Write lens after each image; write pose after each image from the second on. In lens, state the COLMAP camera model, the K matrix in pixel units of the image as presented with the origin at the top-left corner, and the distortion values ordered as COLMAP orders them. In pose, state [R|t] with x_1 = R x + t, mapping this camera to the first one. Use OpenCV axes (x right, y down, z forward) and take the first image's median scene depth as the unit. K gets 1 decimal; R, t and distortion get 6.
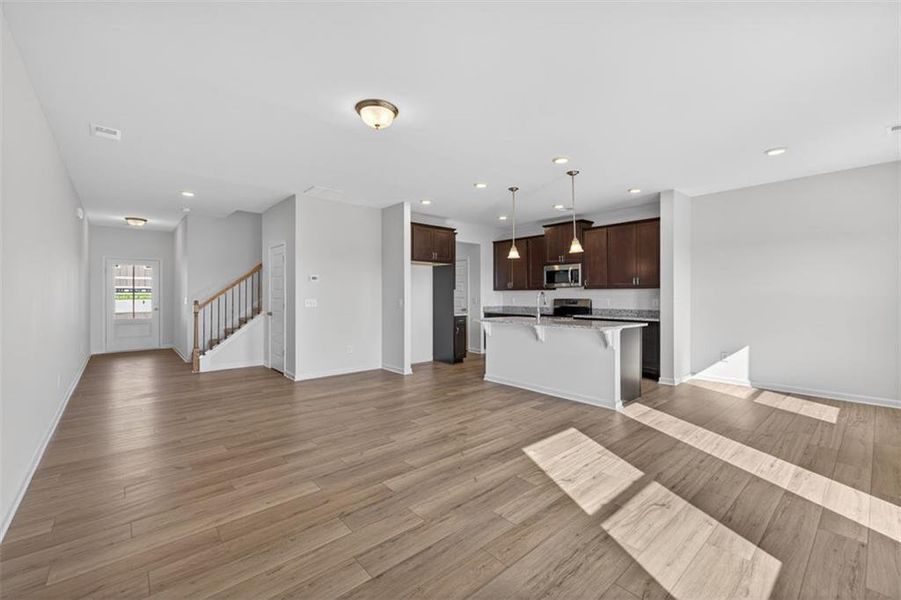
lens RADIAL K [[375.2, 0, 450.1], [0, 375.2, 293.8], [0, 0, 1]] dist [-0.000405, -0.000118]
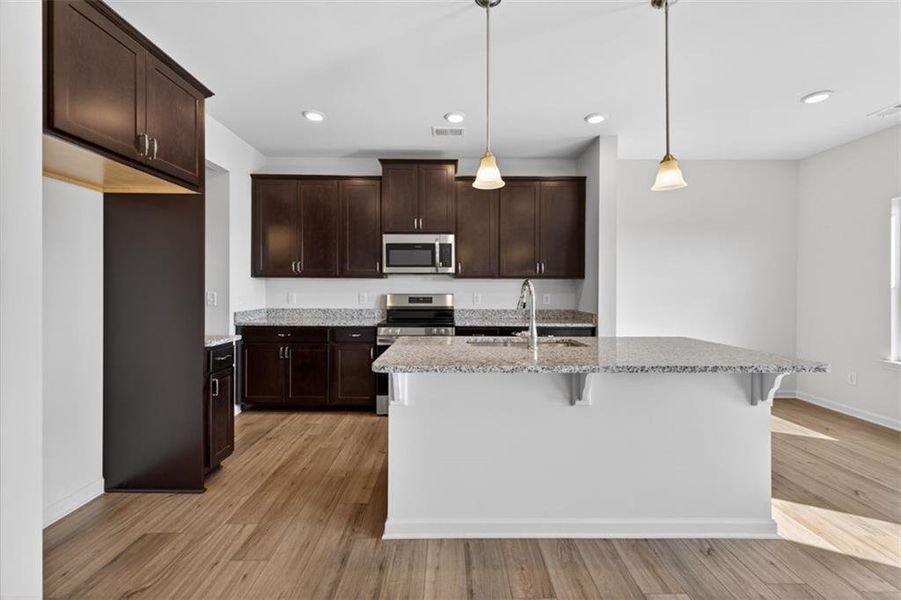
lens RADIAL K [[373.8, 0, 449.6], [0, 373.8, 290.6], [0, 0, 1]] dist [0.006413, -0.000141]
pose [[0.646203, 0.000457, 0.763165, -0.118920], [-0.008844, 0.999937, 0.006890, 0.003957], [-0.763114, -0.011202, 0.646167, 0.688414]]
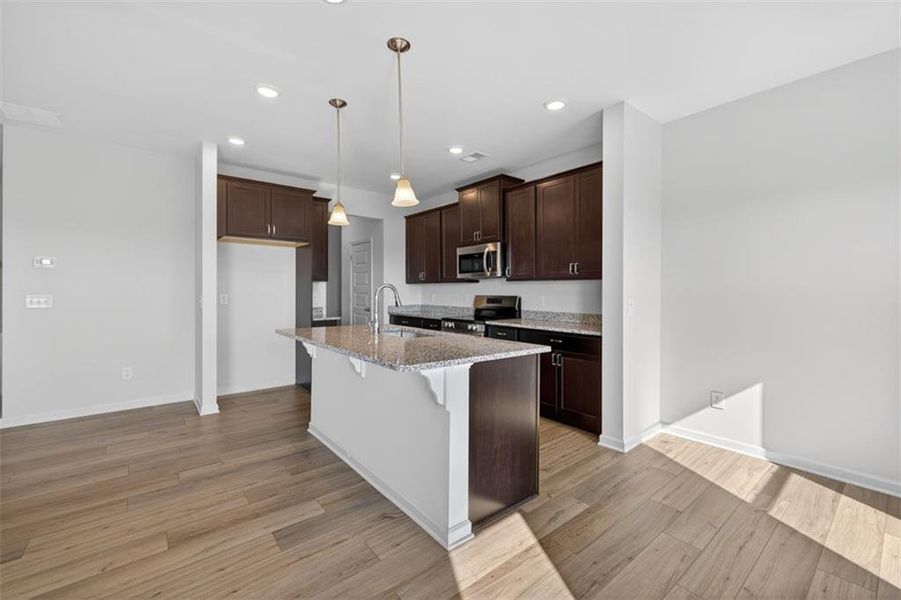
lens RADIAL K [[373.8, 0, 449.6], [0, 373.8, 290.6], [0, 0, 1]] dist [0.006413, -0.000141]
pose [[0.999549, 0.003902, -0.029771, 0.308829], [-0.003750, 0.999980, 0.005187, 0.000894], [0.029791, -0.005073, 0.999543, 0.379581]]
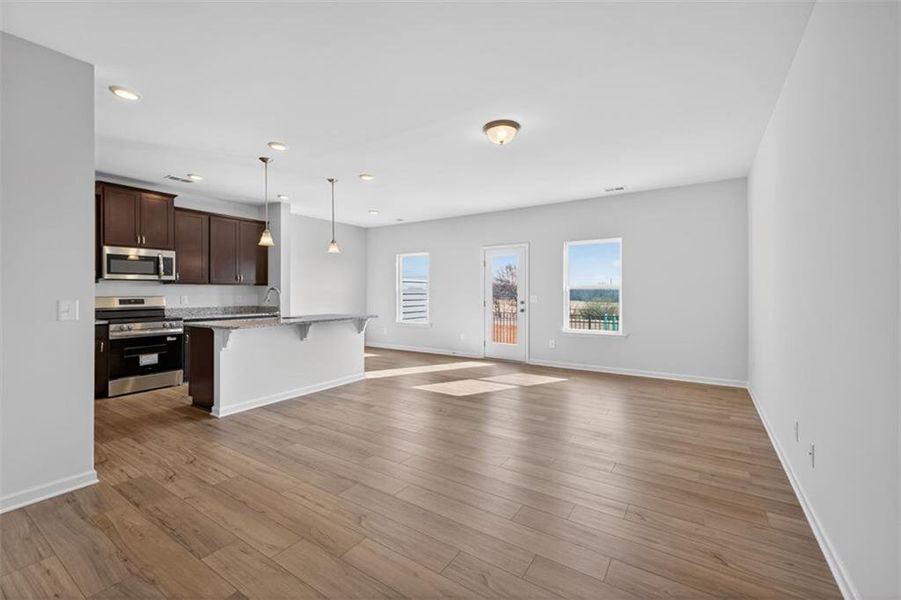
lens RADIAL K [[378.0, 0, 450.8], [0, 378.0, 291.5], [0, 0, 1]] dist [0.014239, -0.000214]
pose [[-0.273685, 0.002497, 0.961816, -0.631757], [-0.005731, 0.999975, -0.004227, 0.003590], [-0.961802, -0.006669, -0.273664, 0.733105]]
